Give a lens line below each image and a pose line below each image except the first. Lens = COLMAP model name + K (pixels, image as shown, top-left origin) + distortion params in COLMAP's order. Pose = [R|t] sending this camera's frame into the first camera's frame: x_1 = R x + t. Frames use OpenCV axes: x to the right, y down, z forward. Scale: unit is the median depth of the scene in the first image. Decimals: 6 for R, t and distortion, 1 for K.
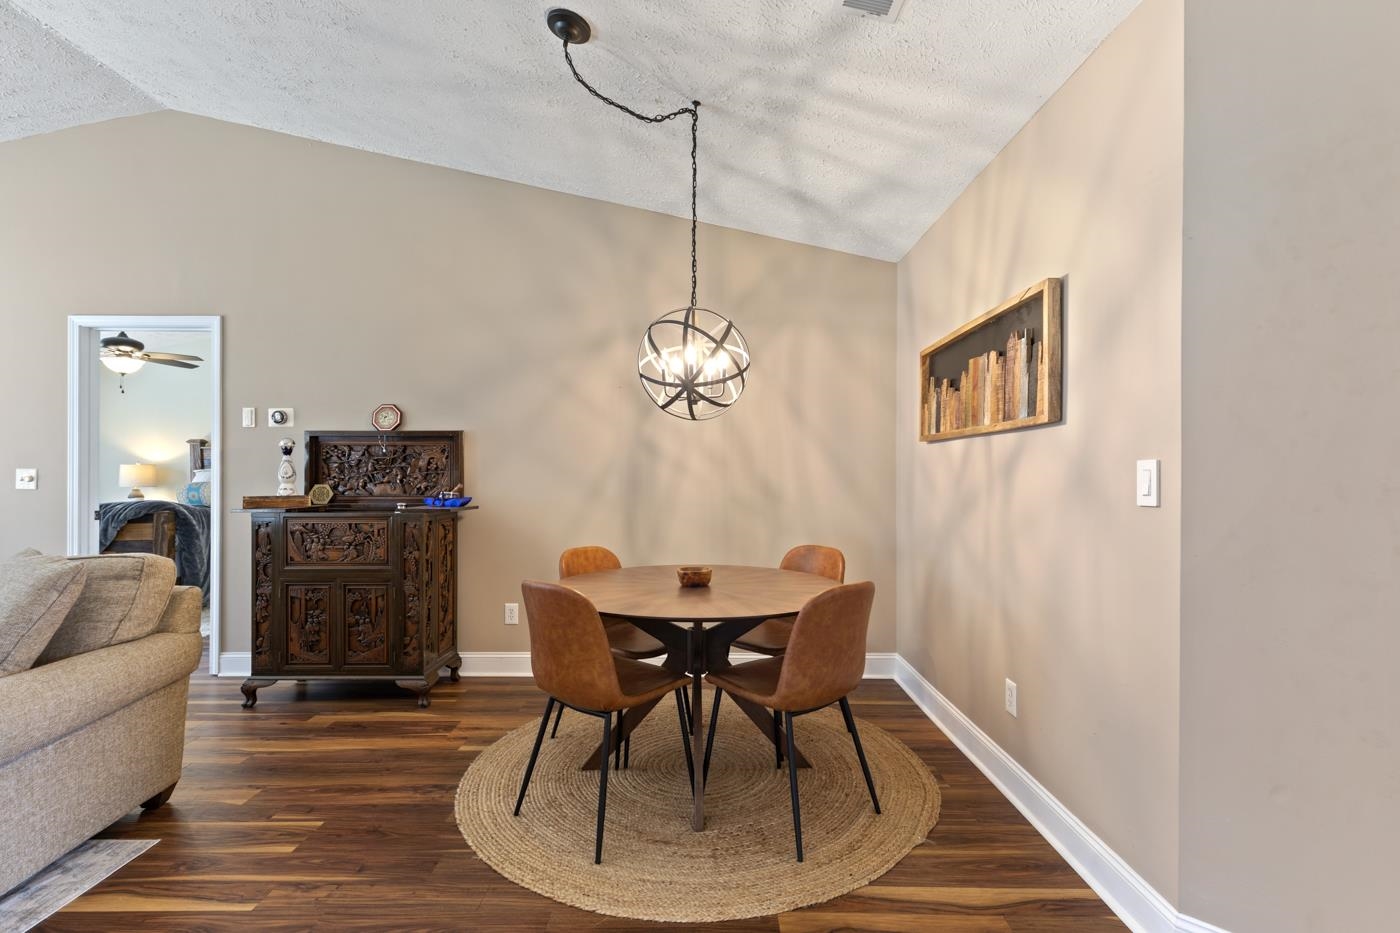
lens RADIAL K [[639.3, 0, 702.6], [0, 639.3, 467.9], [0, 0, 1]] dist [0.007882, -0.001001]
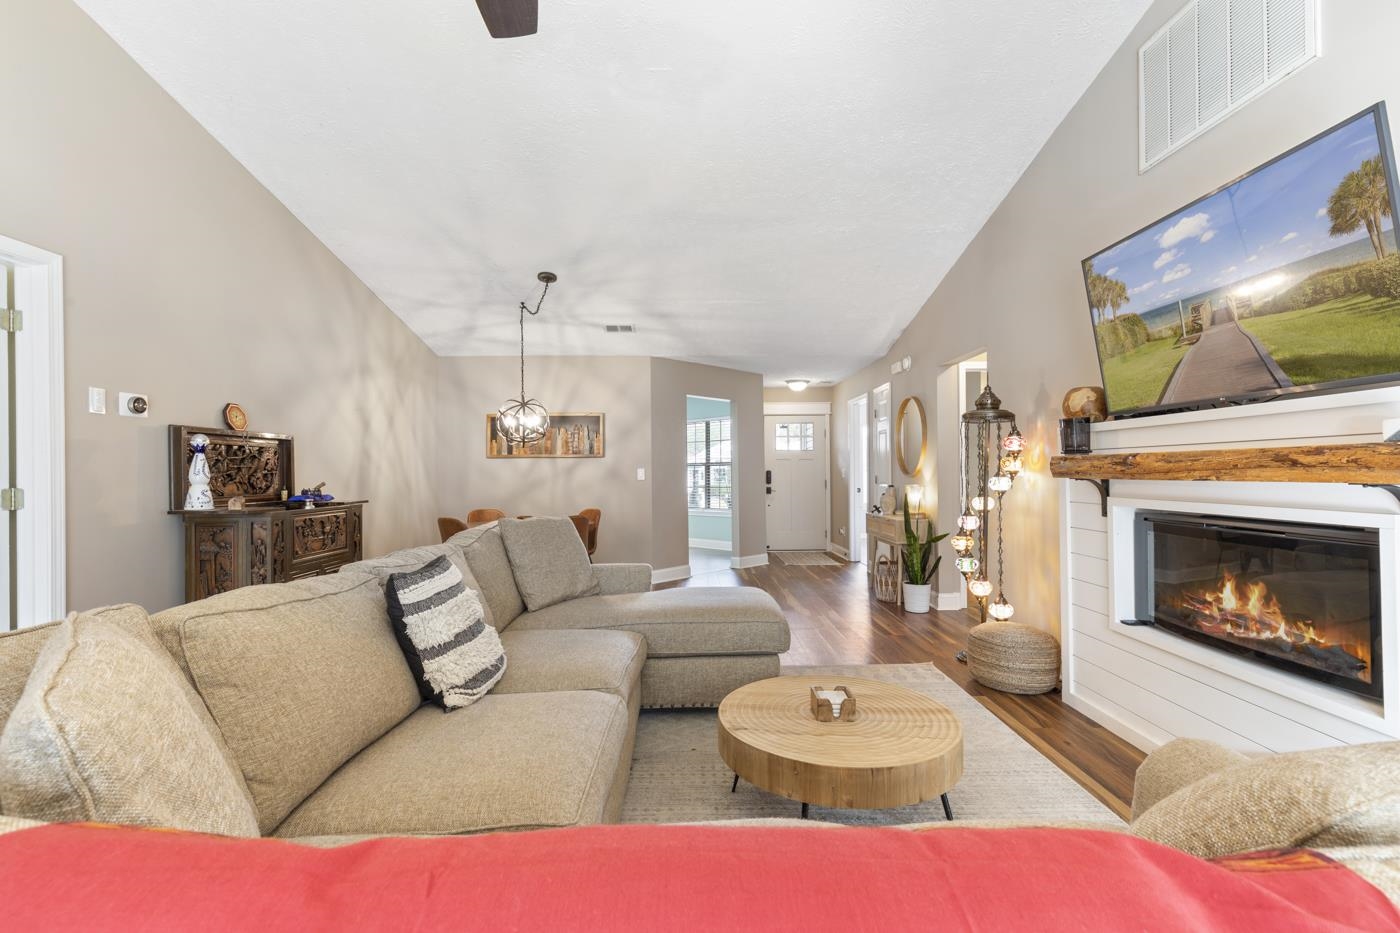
lens RADIAL K [[631.9, 0, 704.5], [0, 631.9, 460.5], [0, 0, 1]] dist [0.003664, 0.001301]
pose [[-0.015245, 0.019862, 0.999686, -1.704115], [-0.003032, 0.999797, -0.019911, 0.006245], [-0.999879, -0.003334, -0.015181, 0.335708]]
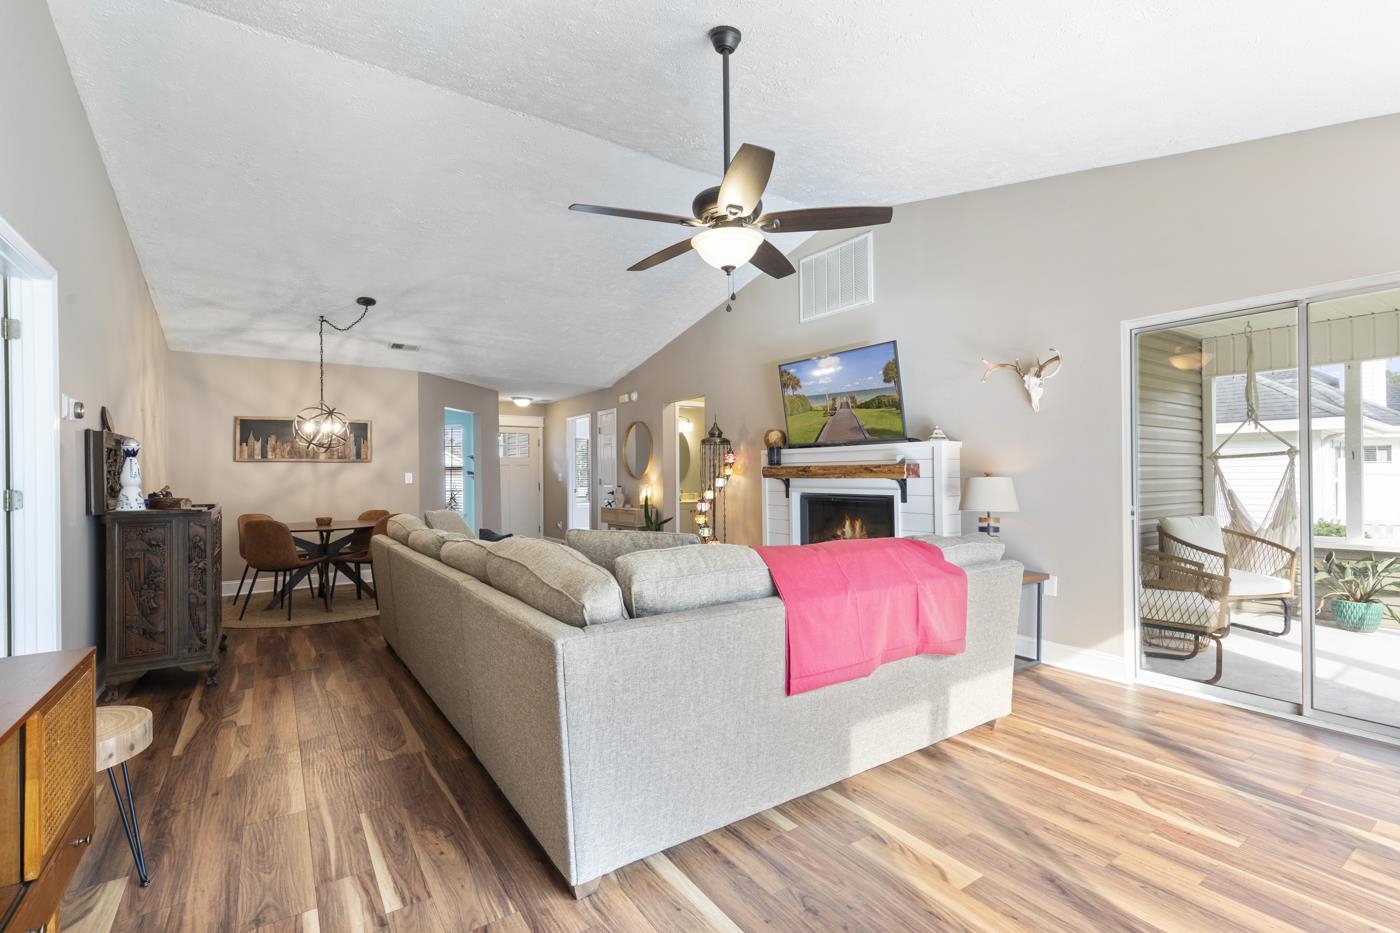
lens RADIAL K [[623.4, 0, 701.6], [0, 623.4, 471.6], [0, 0, 1]] dist [0.001125, -0.000327]
pose [[-0.564766, 0.009078, 0.825201, -2.080959], [0.000113, 0.999940, -0.010923, 0.012445], [-0.825251, -0.006076, -0.564733, 0.905044]]
